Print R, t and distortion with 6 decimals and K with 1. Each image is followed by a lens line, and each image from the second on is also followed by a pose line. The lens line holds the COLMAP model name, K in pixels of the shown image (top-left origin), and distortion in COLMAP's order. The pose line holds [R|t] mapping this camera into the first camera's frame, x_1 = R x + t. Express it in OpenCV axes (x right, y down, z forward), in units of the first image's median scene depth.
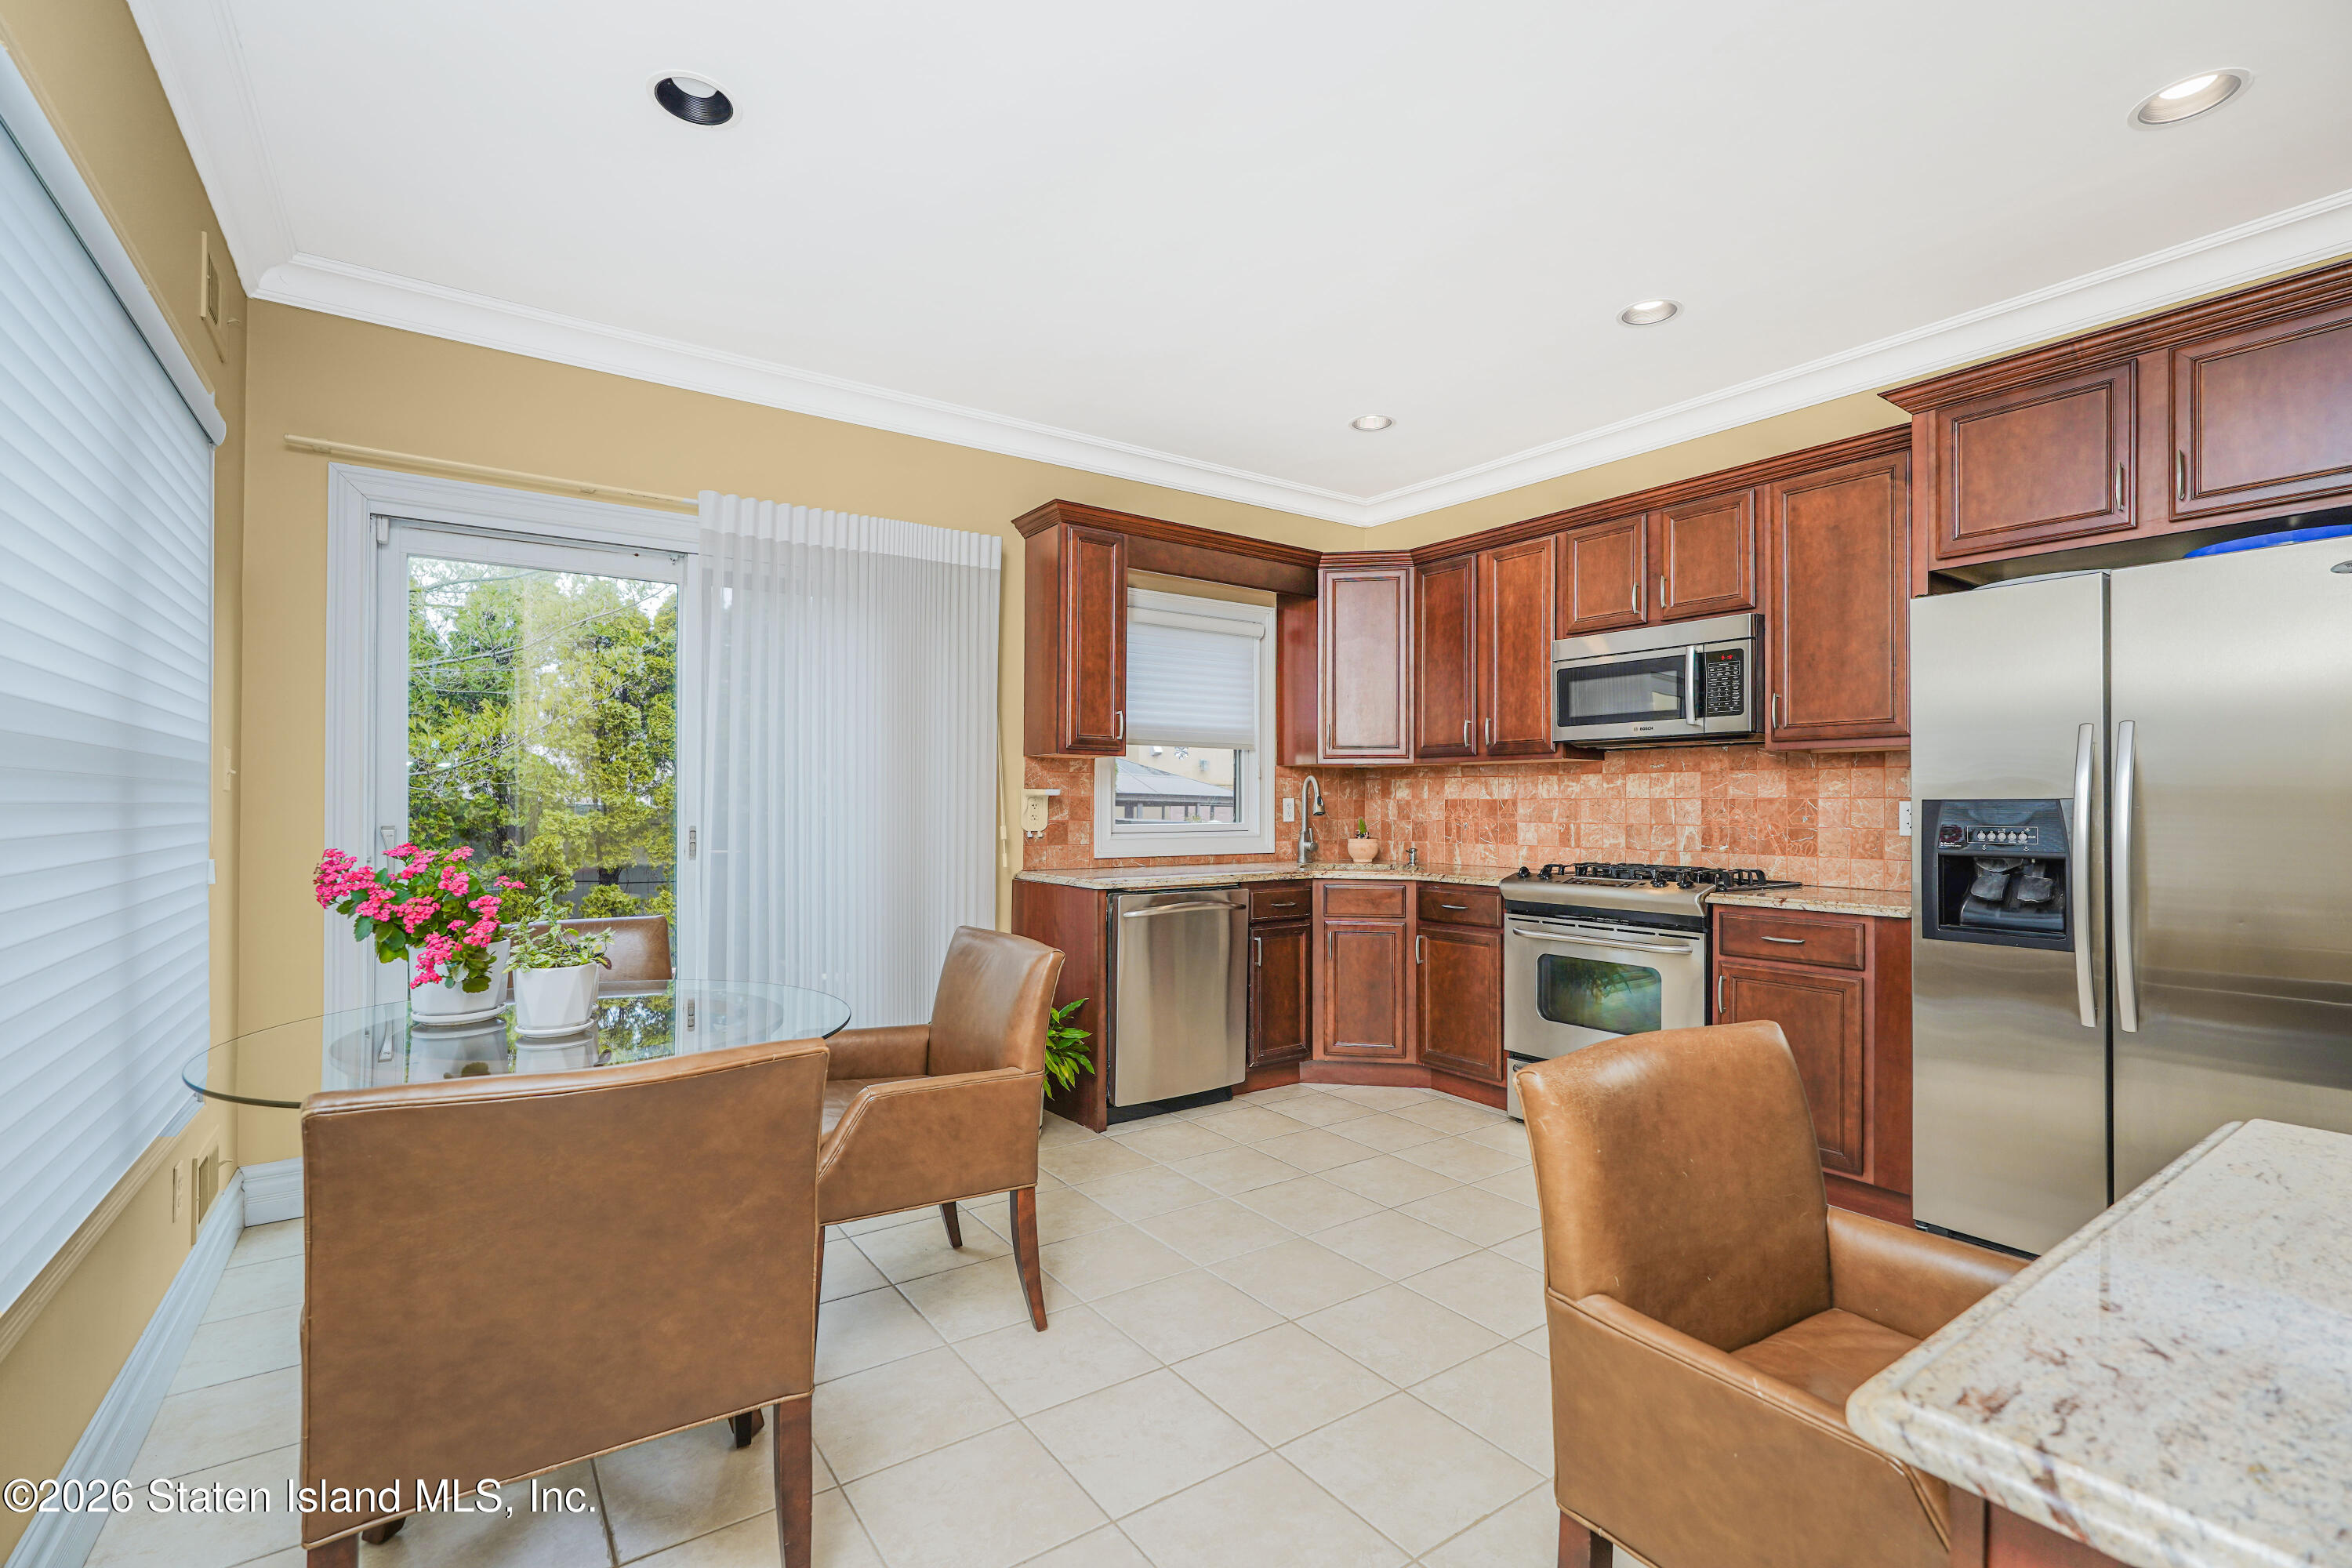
lens RADIAL K [[1053.2, 0, 1173.4], [0, 1053.2, 789.7], [0, 0, 1]] dist [-0.013254, 0.004910]
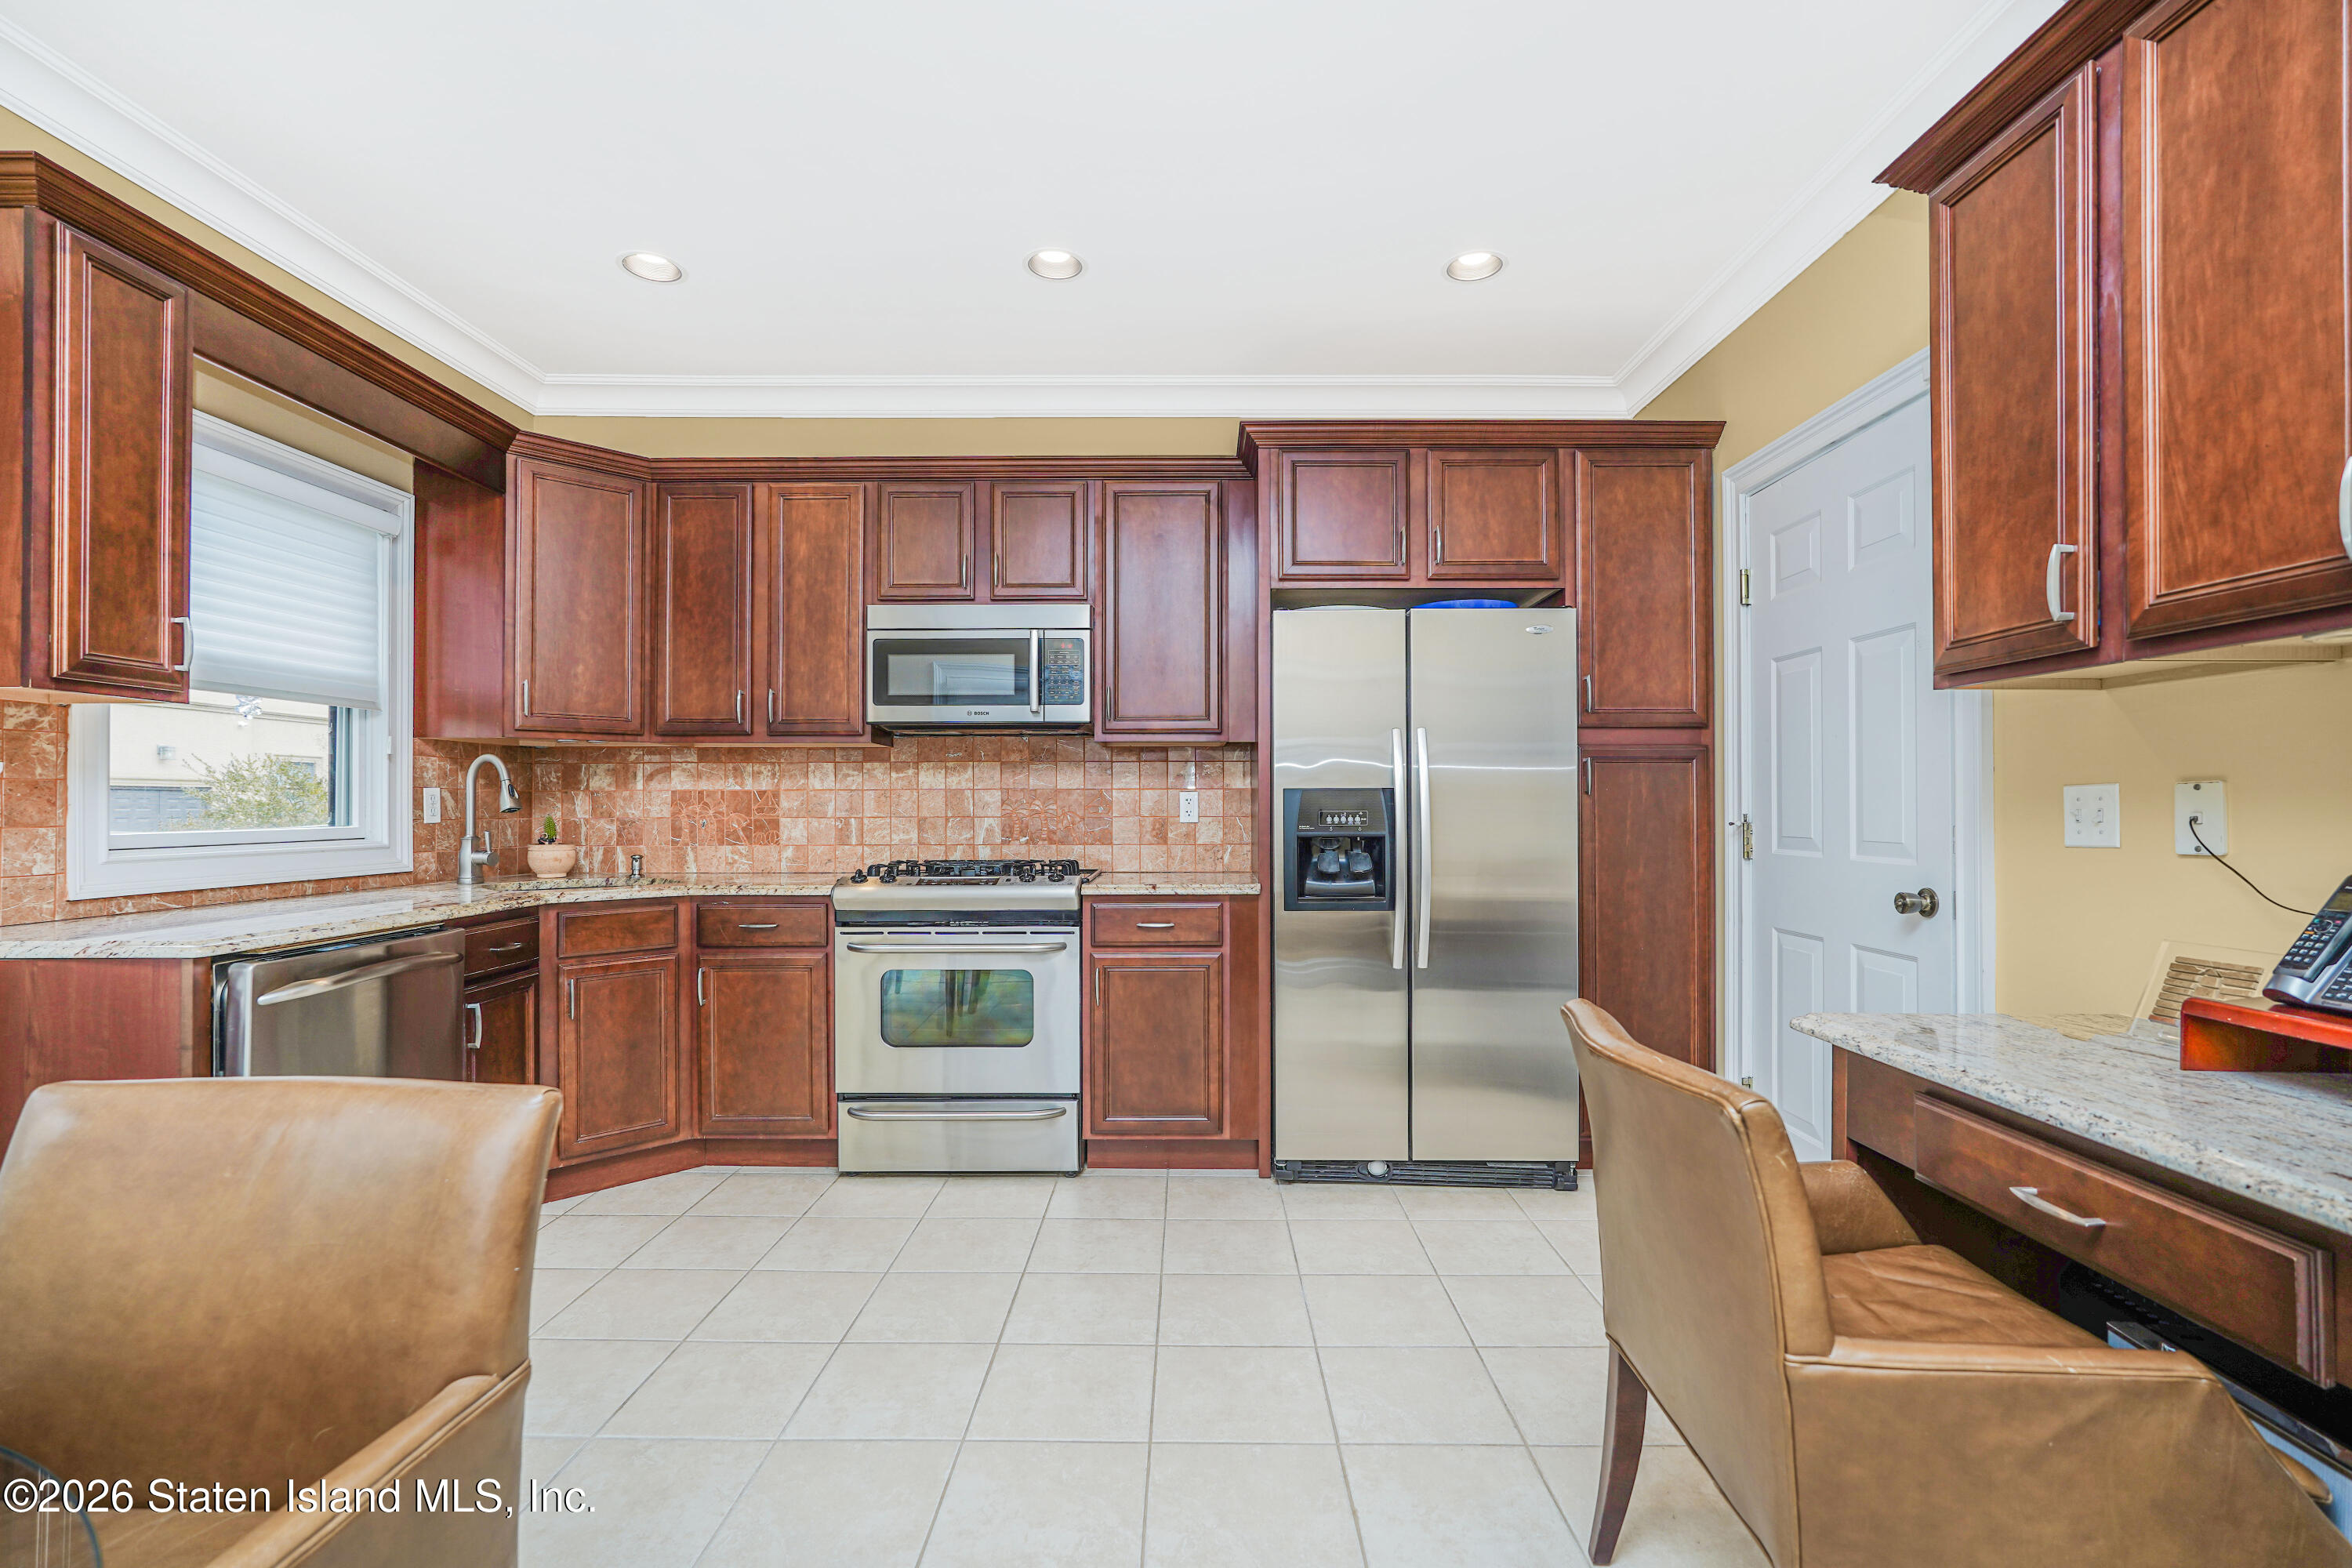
lens RADIAL K [[1053.2, 0, 1181.7], [0, 1053.2, 795.0], [0, 0, 1]] dist [-0.013254, 0.004910]
pose [[0.580626, 0.002494, 0.814166, -0.190748], [-0.006928, 0.999974, 0.001878, 0.010300], [-0.814141, -0.006731, 0.580629, 0.292287]]
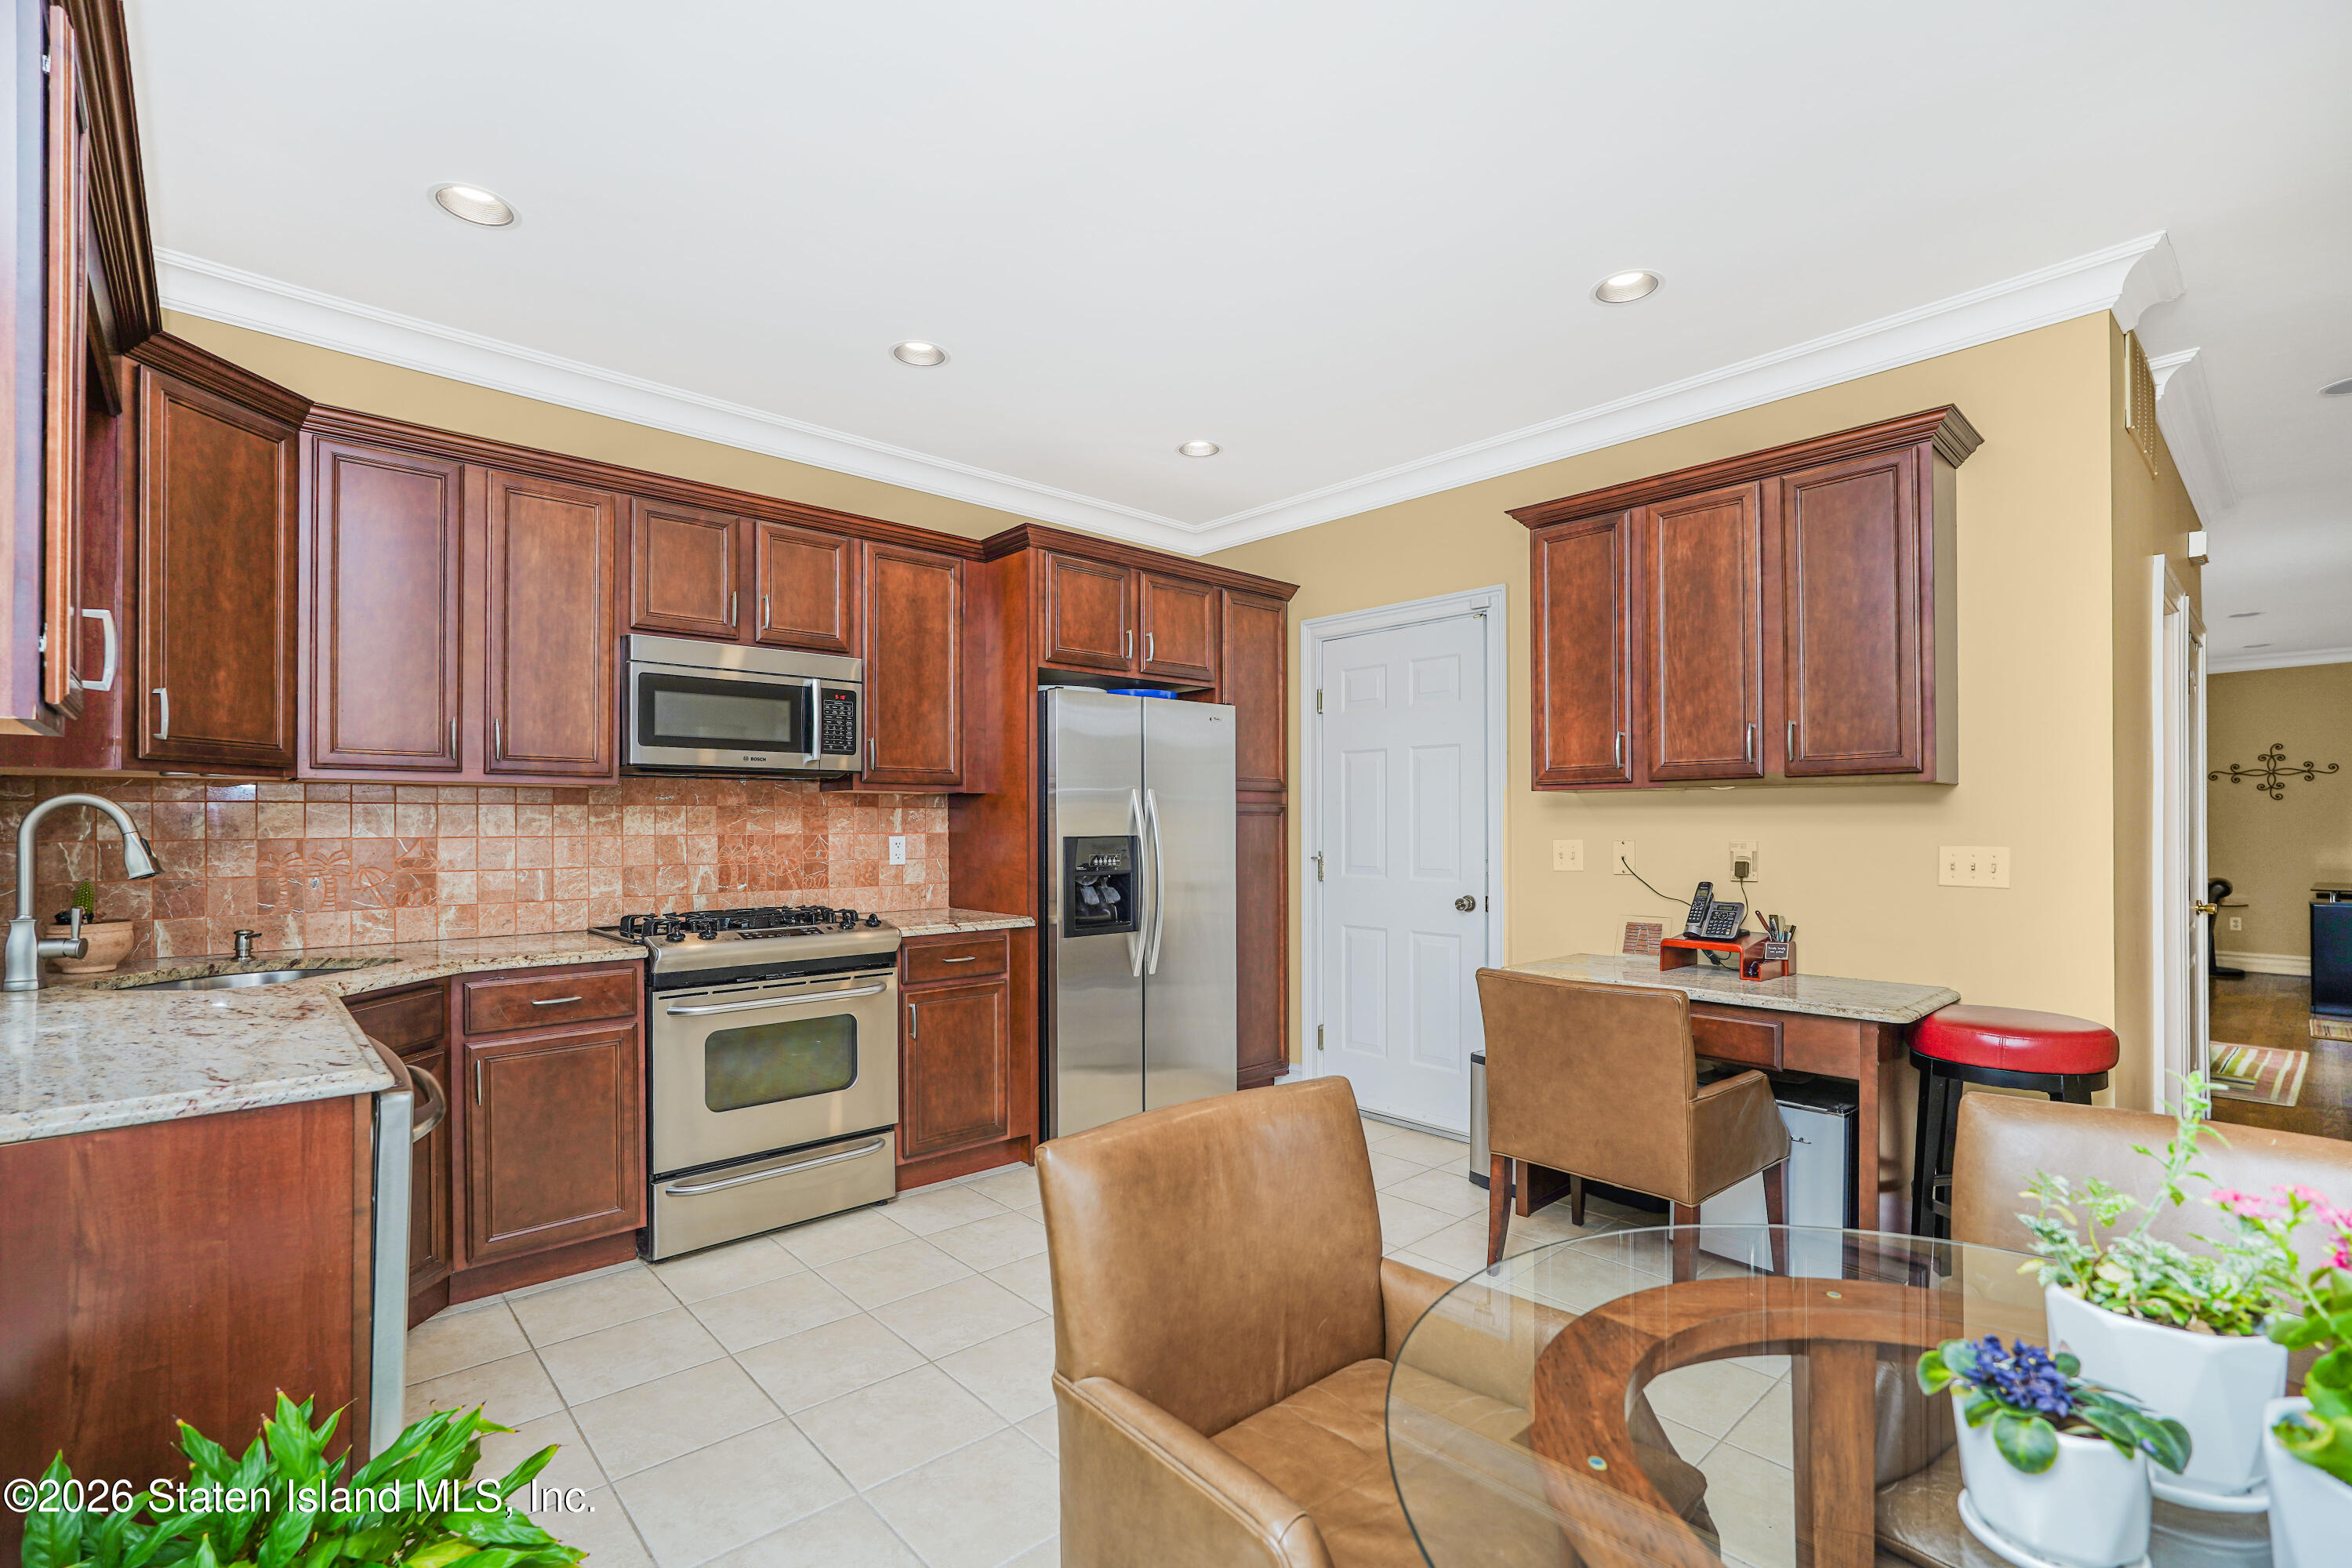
lens RADIAL K [[1053.2, 0, 1198.8], [0, 1053.2, 812.3], [0, 0, 1]] dist [-0.013254, 0.004910]
pose [[-0.139353, 0.006642, 0.990220, -0.463518], [-0.012145, 0.999891, -0.008416, -0.008839], [-0.990168, -0.013200, -0.139257, 0.697105]]
